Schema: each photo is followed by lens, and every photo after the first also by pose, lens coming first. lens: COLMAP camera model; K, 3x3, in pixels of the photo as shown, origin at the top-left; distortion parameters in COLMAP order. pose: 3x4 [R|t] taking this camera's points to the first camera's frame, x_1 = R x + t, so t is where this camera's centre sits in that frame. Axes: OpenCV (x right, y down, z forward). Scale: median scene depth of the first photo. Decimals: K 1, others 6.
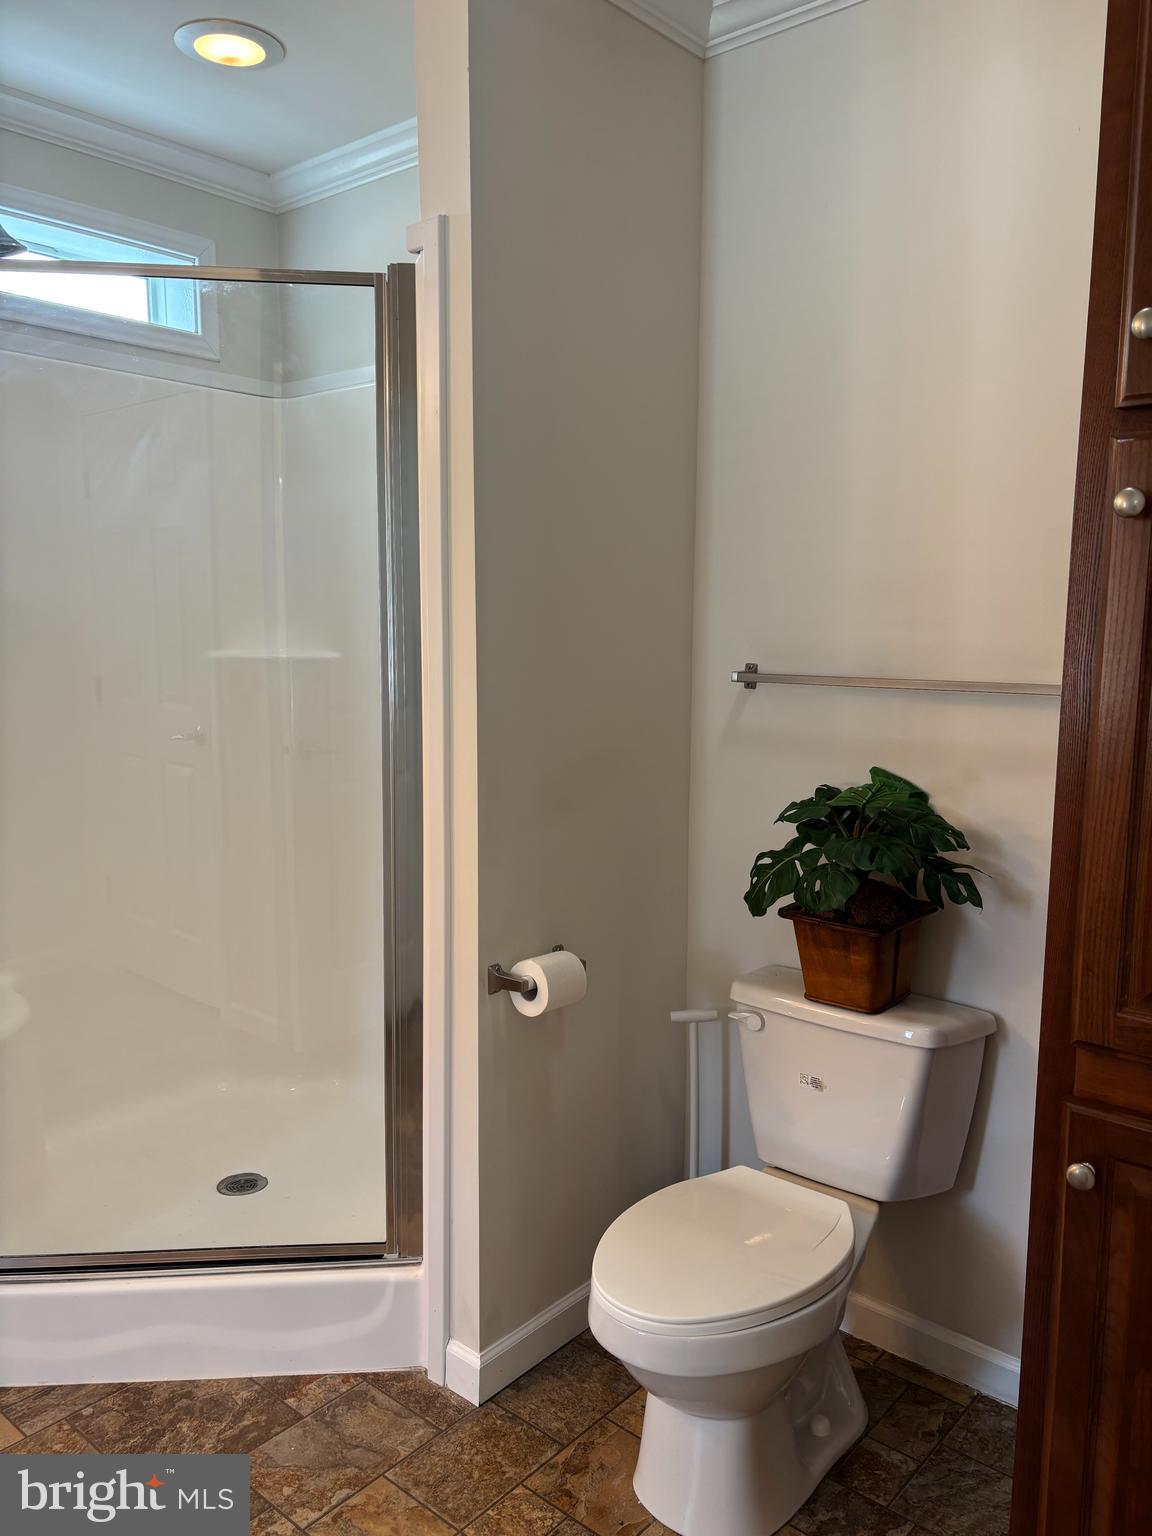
lens RADIAL K [[1160.1, 0, 574.9], [0, 1160.1, 769.3], [0, 0, 1]] dist [0.013841, -0.025463]
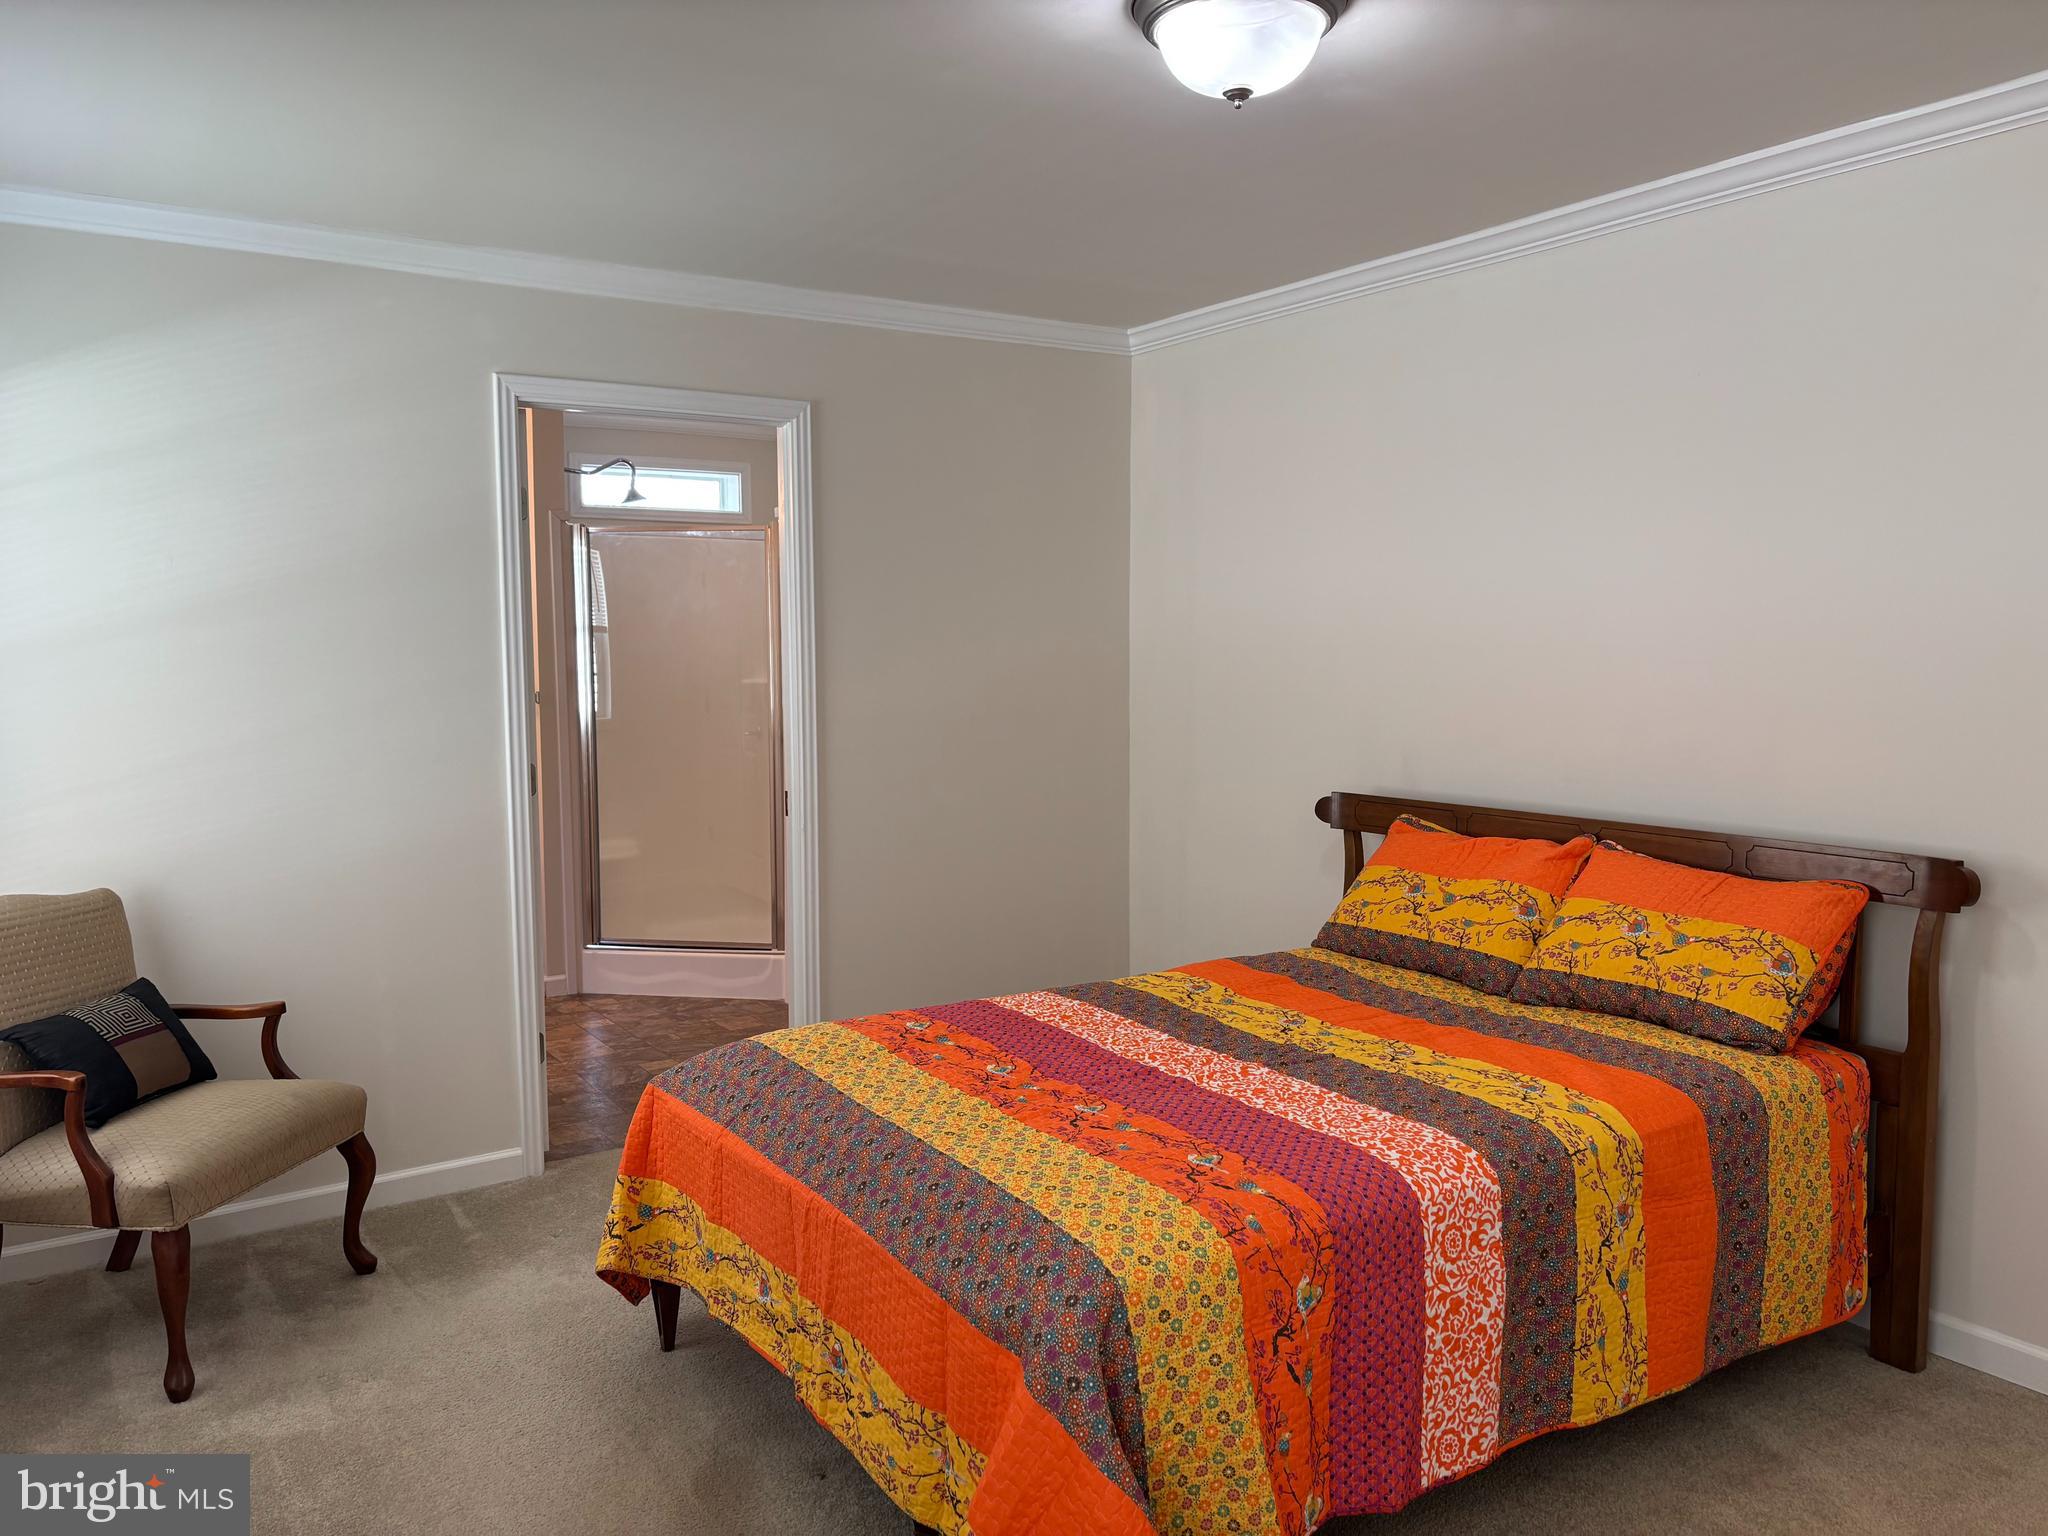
lens RADIAL K [[1546.8, 0, 1023.8], [0, 1546.8, 766.0], [0, 0, 1]] dist [0.013841, -0.025463]
pose [[0.960640, 0.010914, -0.277582, 1.125027], [-0.023947, 0.998762, -0.043604, 0.185277], [0.276762, 0.048535, 0.959712, -1.734331]]
